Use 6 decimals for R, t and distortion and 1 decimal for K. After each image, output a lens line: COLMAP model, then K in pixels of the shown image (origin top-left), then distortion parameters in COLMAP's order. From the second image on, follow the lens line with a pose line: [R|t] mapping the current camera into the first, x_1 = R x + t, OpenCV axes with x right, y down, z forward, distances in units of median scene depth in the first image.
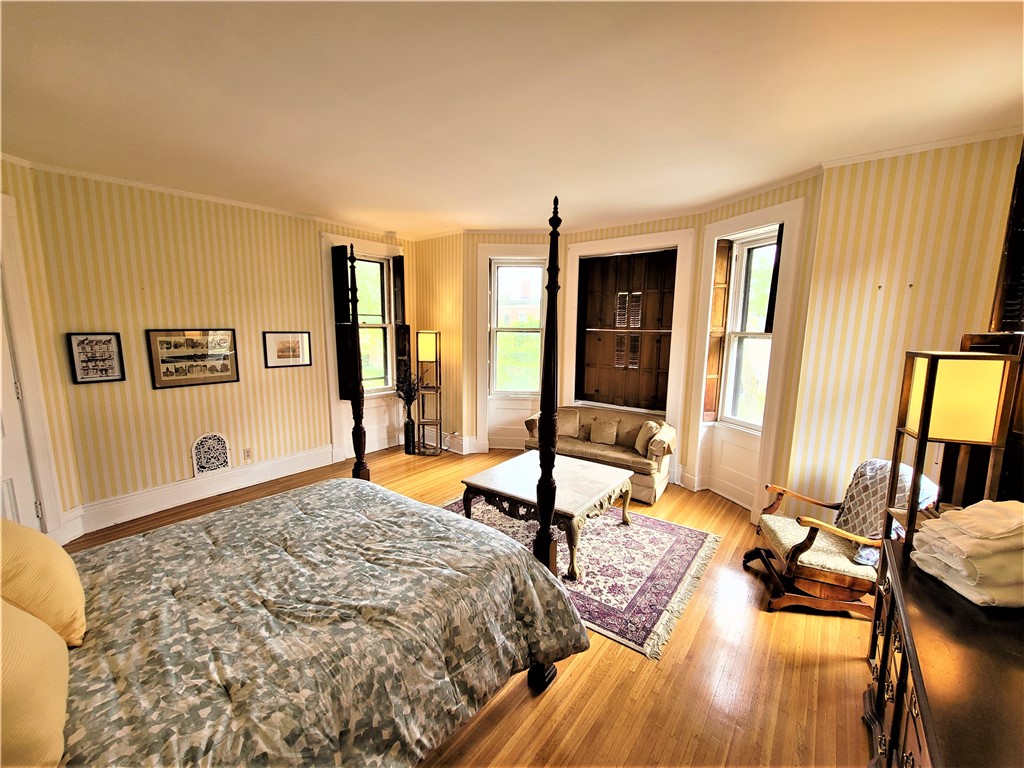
lens RADIAL K [[413.5, 0, 513.6], [0, 413.5, 386.9], [0, 0, 1]] dist [-0.002746, -0.000183]
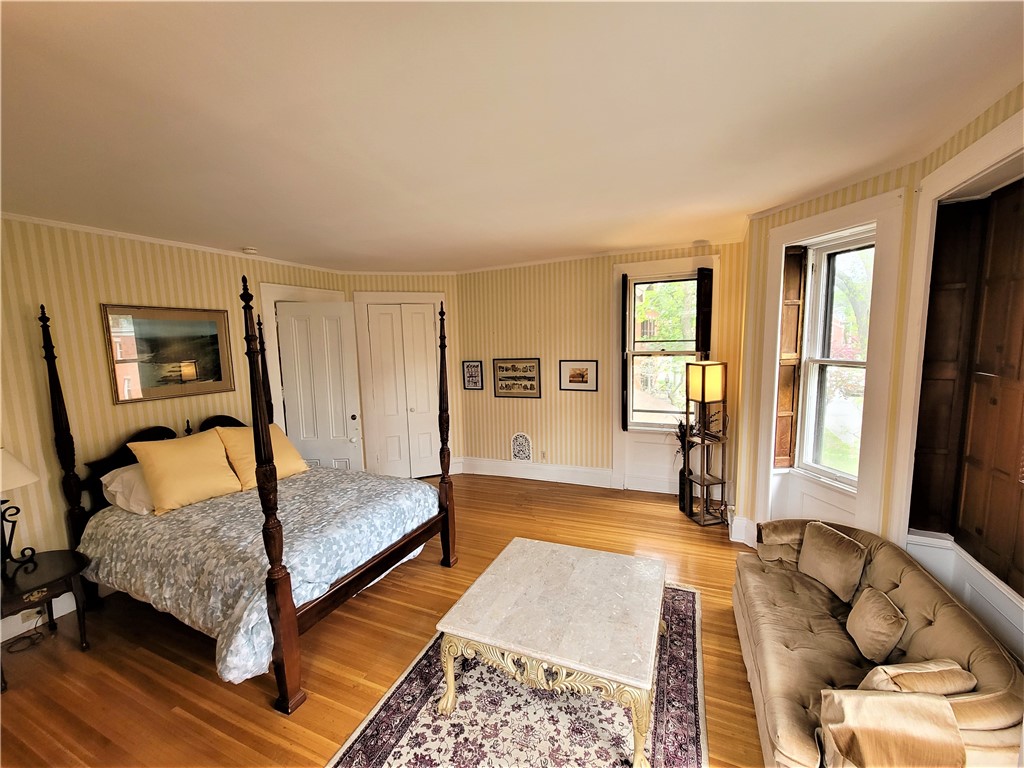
lens RADIAL K [[413.5, 0, 510.6], [0, 413.5, 388.9], [0, 0, 1]] dist [-0.002746, -0.000183]
pose [[0.243971, 0.097145, -0.964905, 0.636379], [-0.111920, 0.991142, 0.071488, -0.141205], [0.963303, 0.090551, 0.252683, 0.654185]]
